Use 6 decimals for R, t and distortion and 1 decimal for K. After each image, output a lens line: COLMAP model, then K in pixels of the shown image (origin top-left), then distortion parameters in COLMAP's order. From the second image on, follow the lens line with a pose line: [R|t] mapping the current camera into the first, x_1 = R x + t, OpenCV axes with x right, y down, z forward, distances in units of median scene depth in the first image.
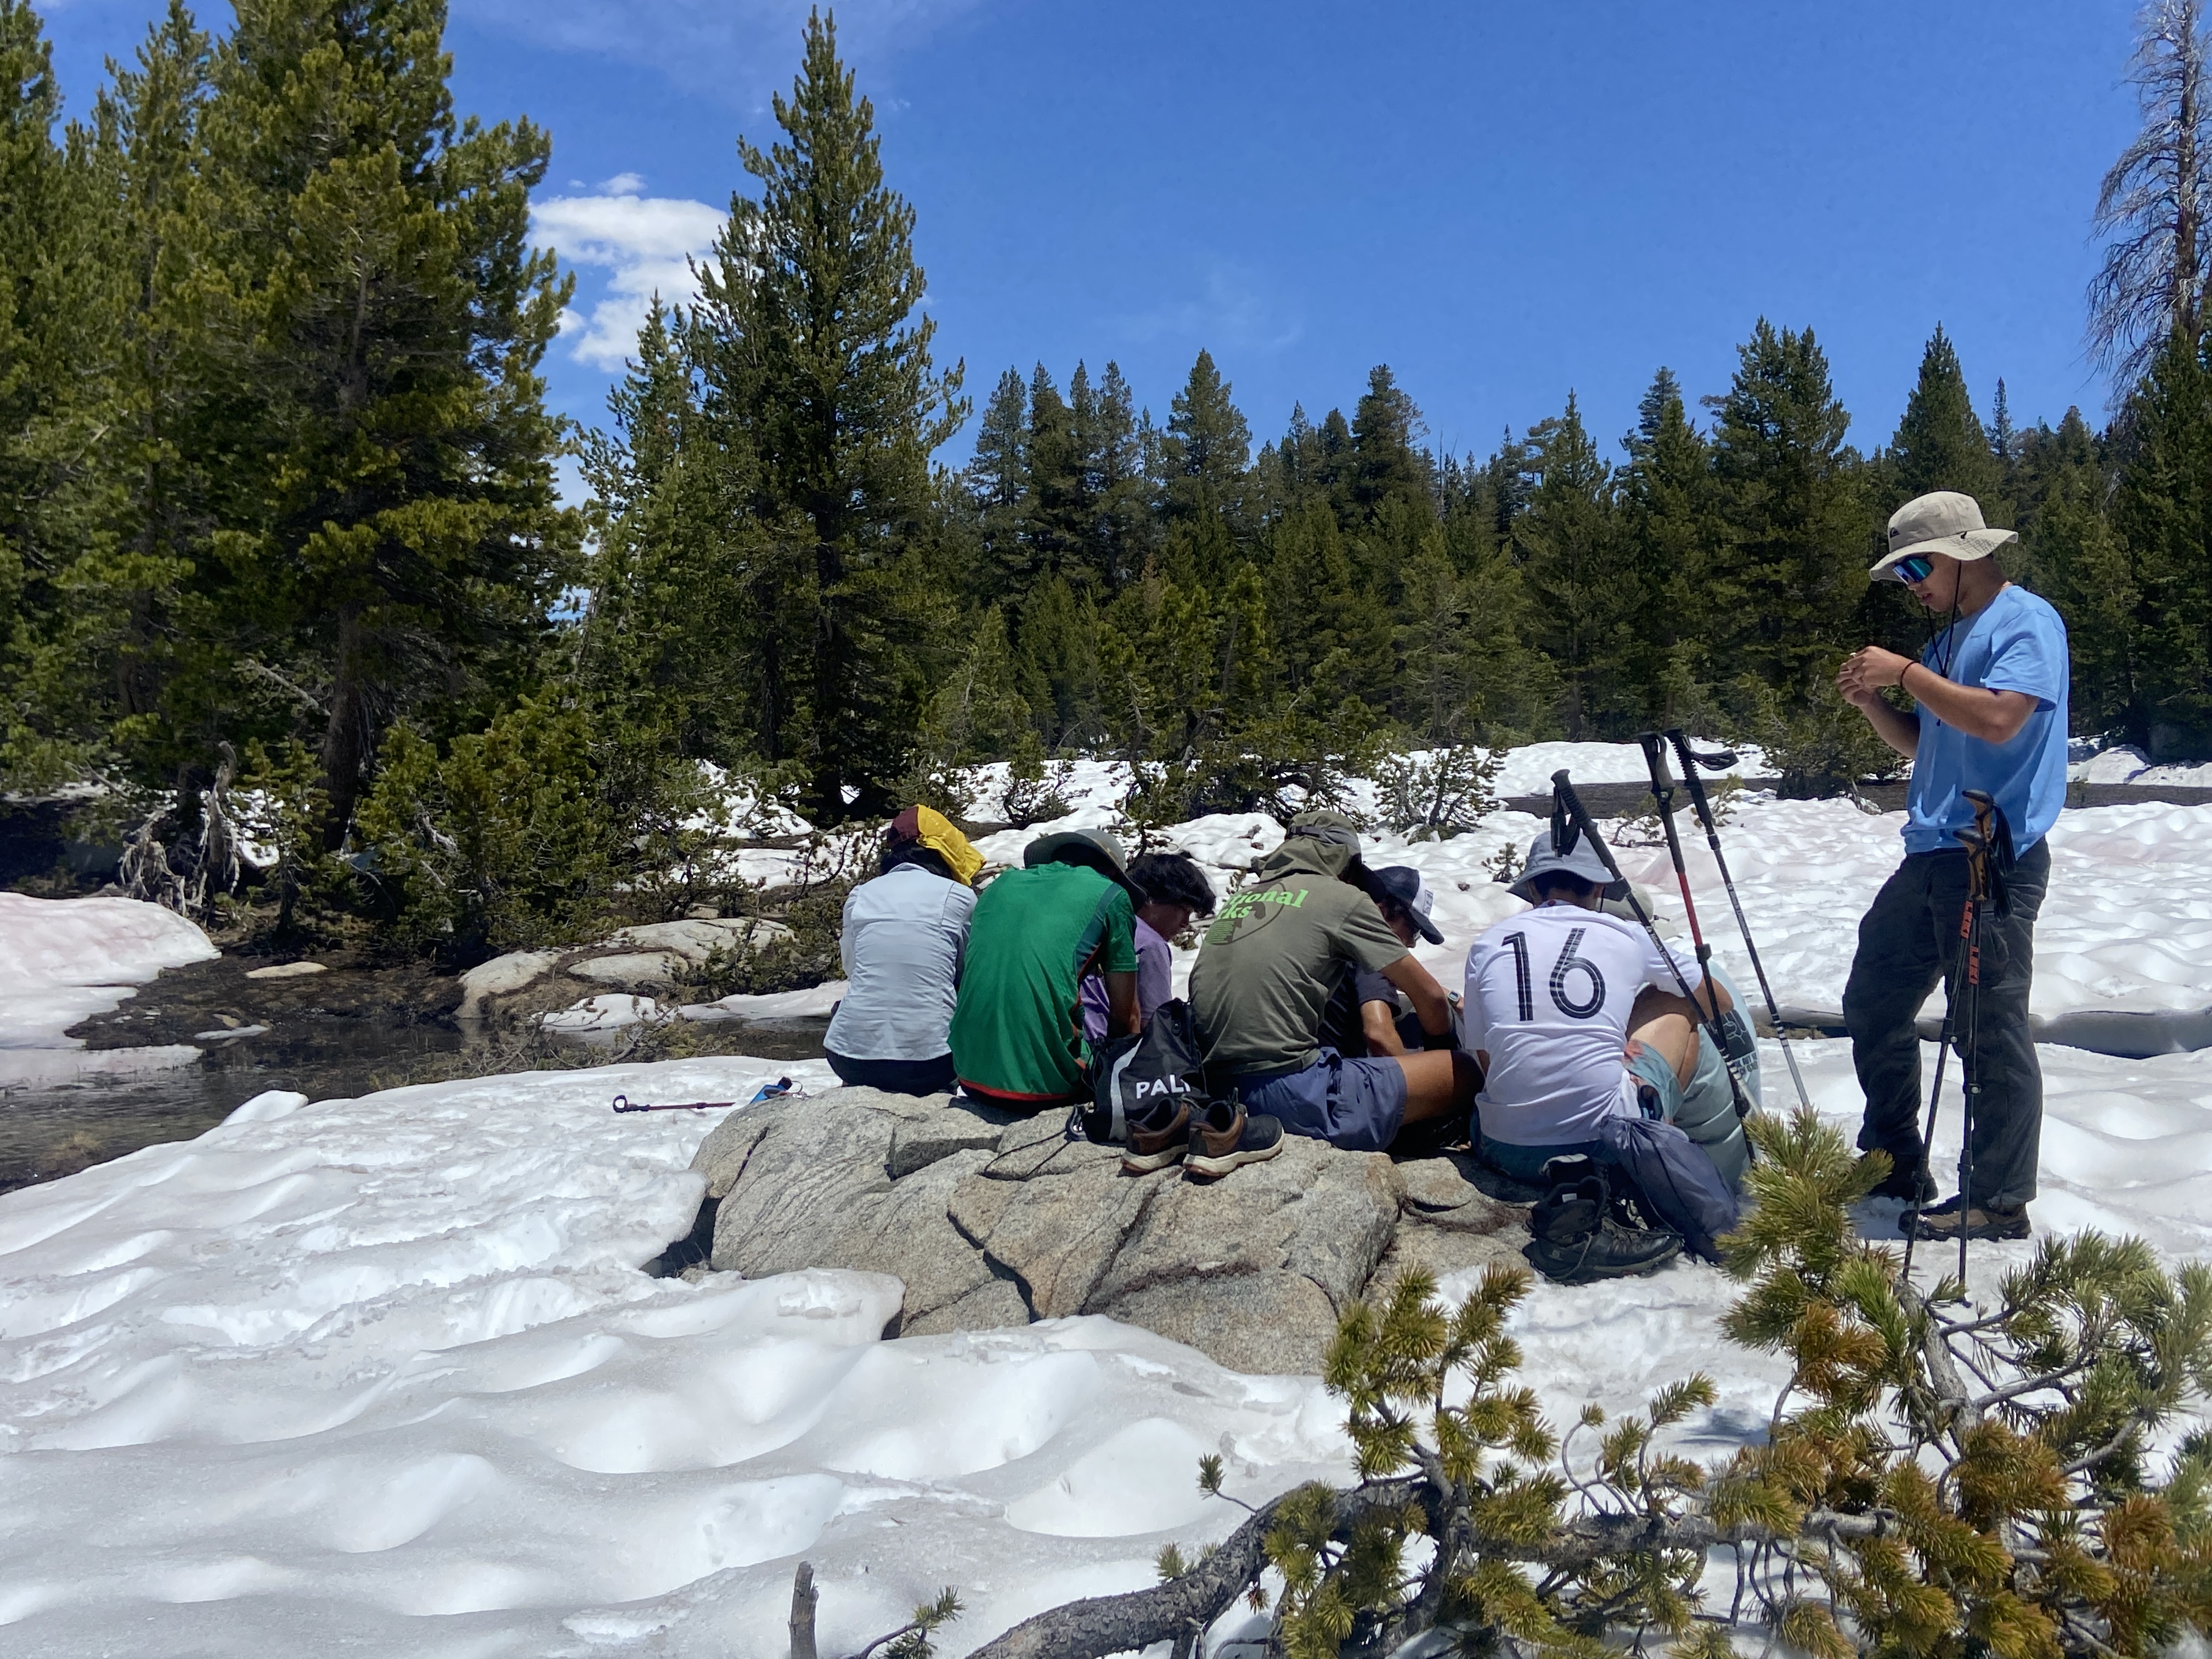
lens RADIAL K [[2139.2, 0, 1110.8], [0, 2139.2, 815.0], [0, 0, 1]] dist [0.137623, 0.000000]
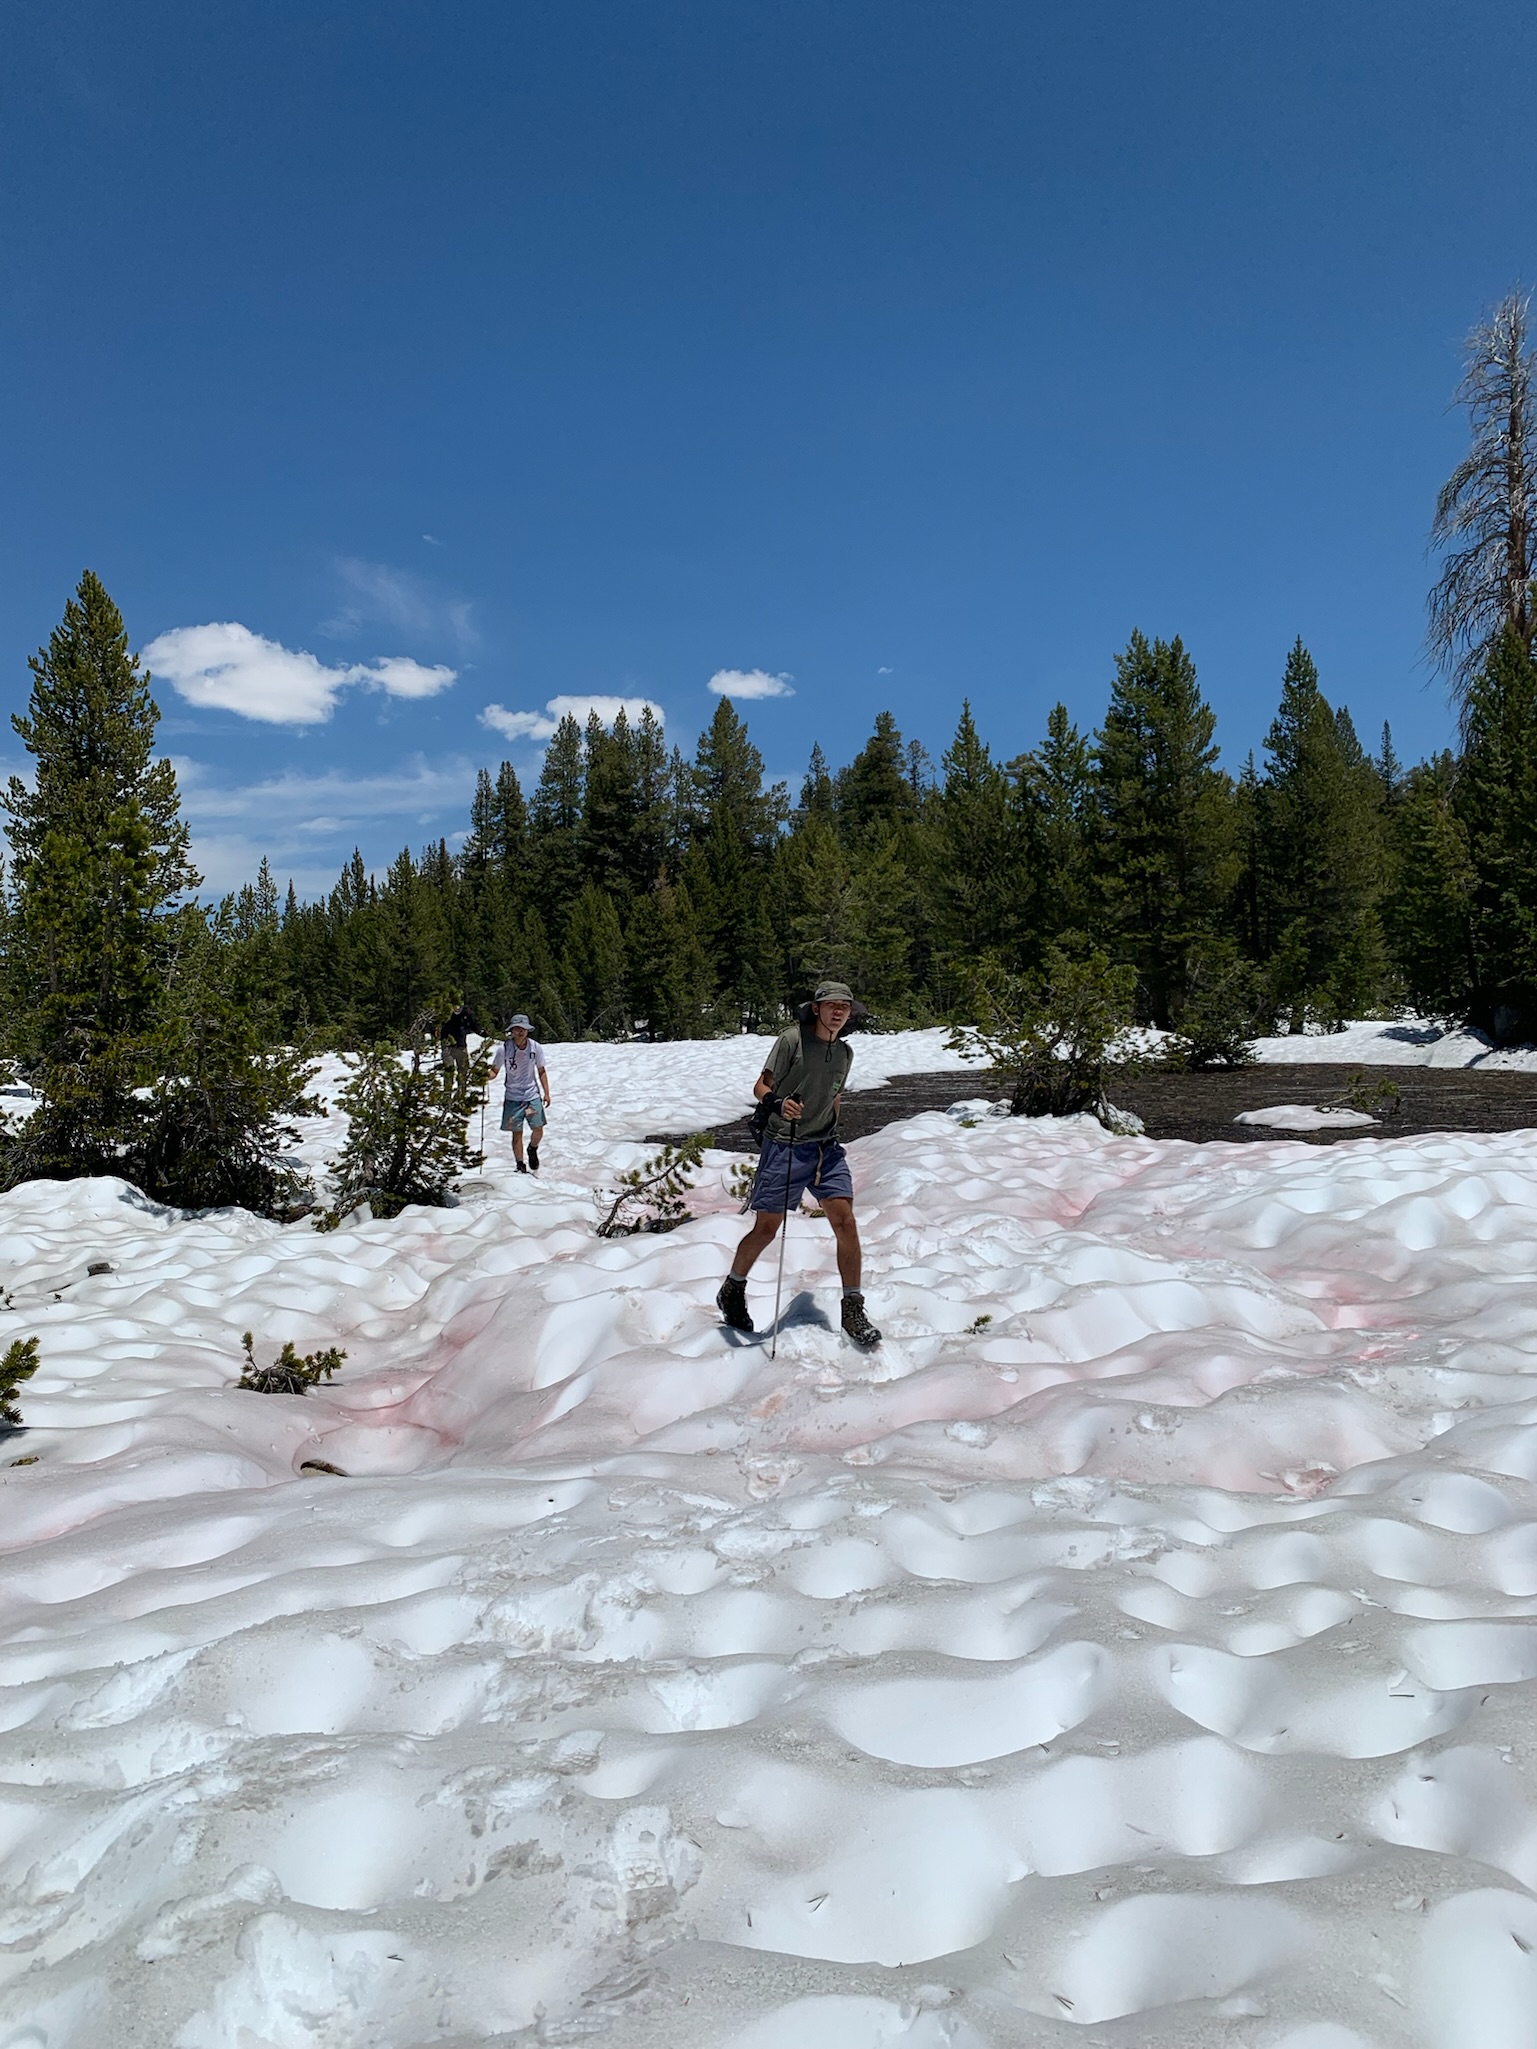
lens RADIAL K [[1678.0, 0, 764.9], [0, 1678.0, 1038.7], [0, 0, 1]] dist [0.107346, 0.036796]
pose [[0.999550, -0.014244, 0.026397, 0.094063], [0.014882, 0.999598, -0.024123, -0.009878], [-0.026043, 0.024505, 0.999360, 0.181041]]
